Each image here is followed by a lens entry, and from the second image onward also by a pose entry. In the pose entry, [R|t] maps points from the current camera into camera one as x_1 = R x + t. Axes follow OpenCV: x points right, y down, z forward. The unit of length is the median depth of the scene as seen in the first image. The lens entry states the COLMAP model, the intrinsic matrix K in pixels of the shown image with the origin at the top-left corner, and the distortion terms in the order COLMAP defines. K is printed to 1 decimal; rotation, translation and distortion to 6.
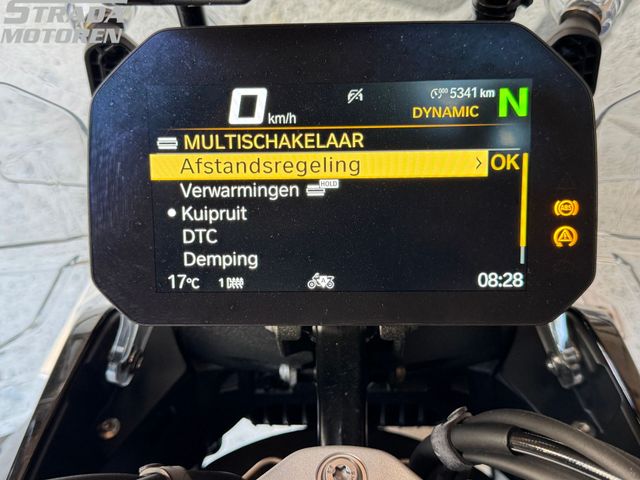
lens RADIAL K [[721.0, 0, 320.0], [0, 721.0, 240.0], [0, 0, 1]] dist [0.072522, -0.003869]
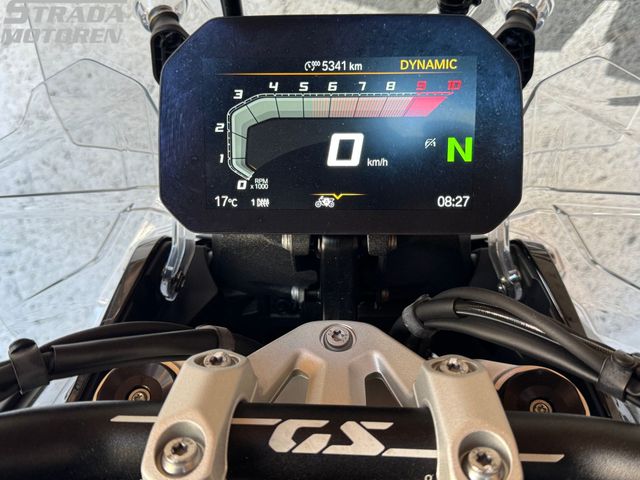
lens RADIAL K [[673.2, 0, 320.0], [0, 673.2, 240.0], [0, 0, 1]] dist [0.067607, -0.037041]
pose [[0.999937, 0.010932, -0.002394, -0.003898], [-0.010919, 0.999926, 0.005447, 0.118228], [0.002454, -0.005420, 0.999982, -0.284532]]
